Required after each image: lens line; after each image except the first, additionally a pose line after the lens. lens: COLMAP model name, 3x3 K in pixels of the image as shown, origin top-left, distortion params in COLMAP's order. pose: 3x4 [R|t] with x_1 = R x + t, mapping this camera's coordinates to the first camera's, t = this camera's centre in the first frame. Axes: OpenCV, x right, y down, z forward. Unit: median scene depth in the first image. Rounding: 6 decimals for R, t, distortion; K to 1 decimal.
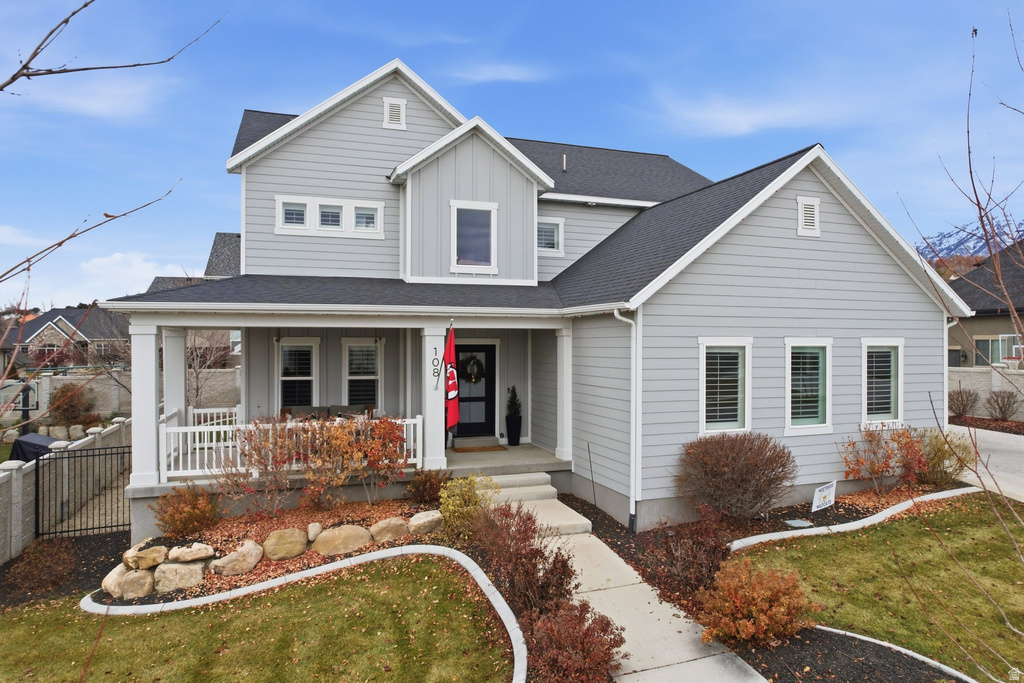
lens RADIAL K [[652.2, 0, 515.5], [0, 652.2, 343.6], [0, 0, 1]] dist [-0.063937, 0.055781]
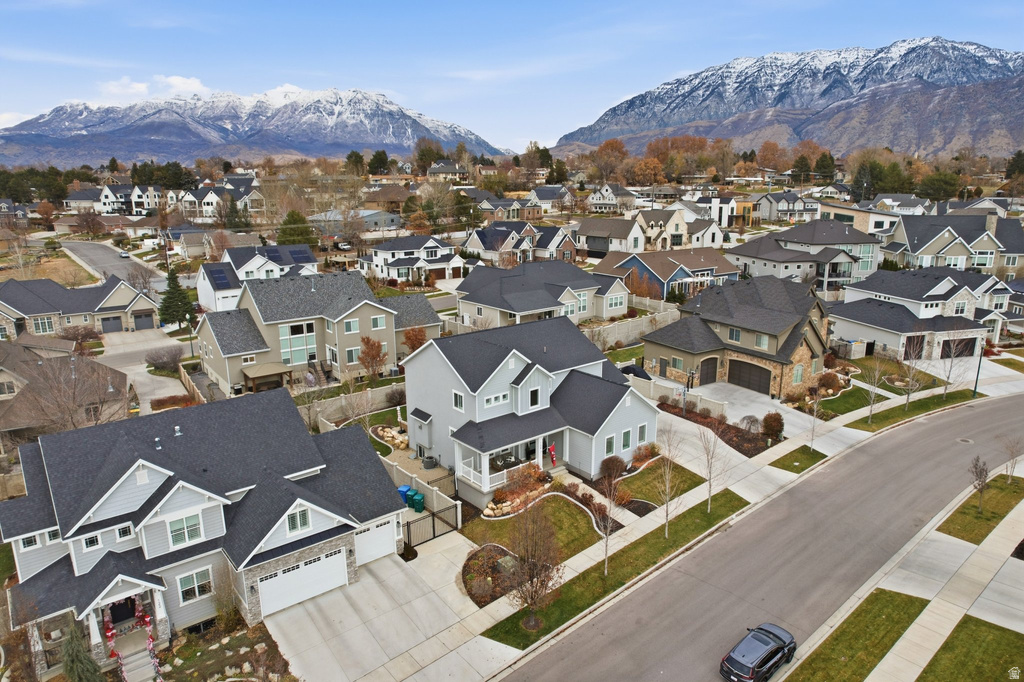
lens RADIAL K [[652.2, 0, 515.5], [0, 652.2, 343.1], [0, 0, 1]] dist [-0.063937, 0.055781]
pose [[0.937953, -0.085321, 0.336101, -1.548058], [0.000300, 0.969457, 0.245263, -1.545543], [-0.346761, -0.229944, 0.909331, -2.379884]]
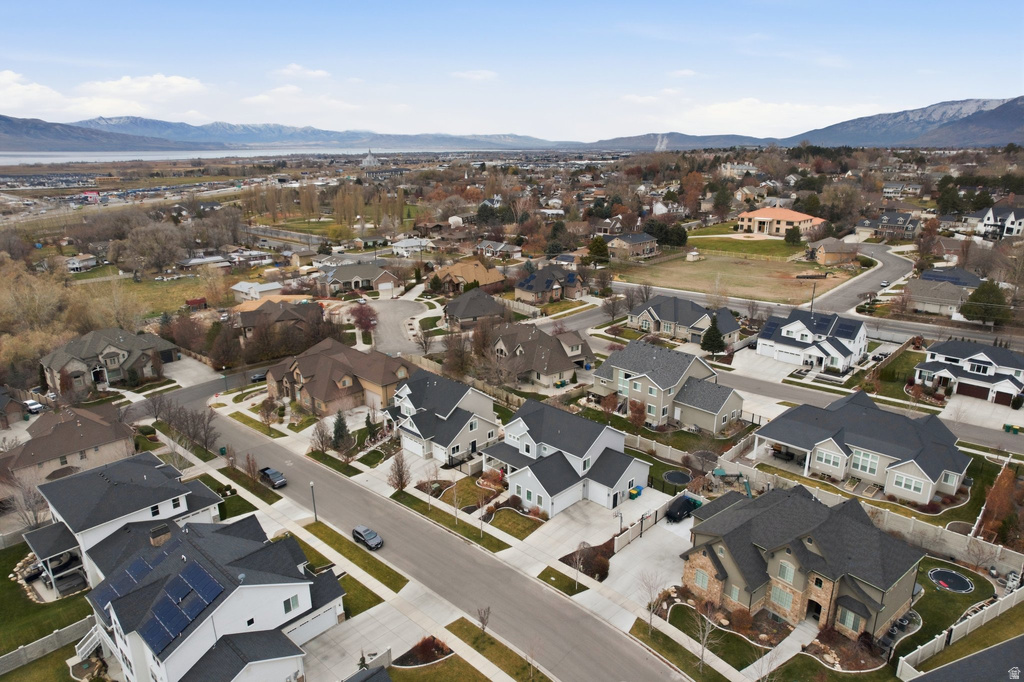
lens RADIAL K [[652.2, 0, 515.5], [0, 652.2, 343.1], [0, 0, 1]] dist [-0.063937, 0.055781]
pose [[0.450891, 0.263302, -0.852860, 5.893792], [0.003922, 0.954907, 0.296880, -3.565146], [0.892570, -0.137206, 0.429526, -1.906823]]
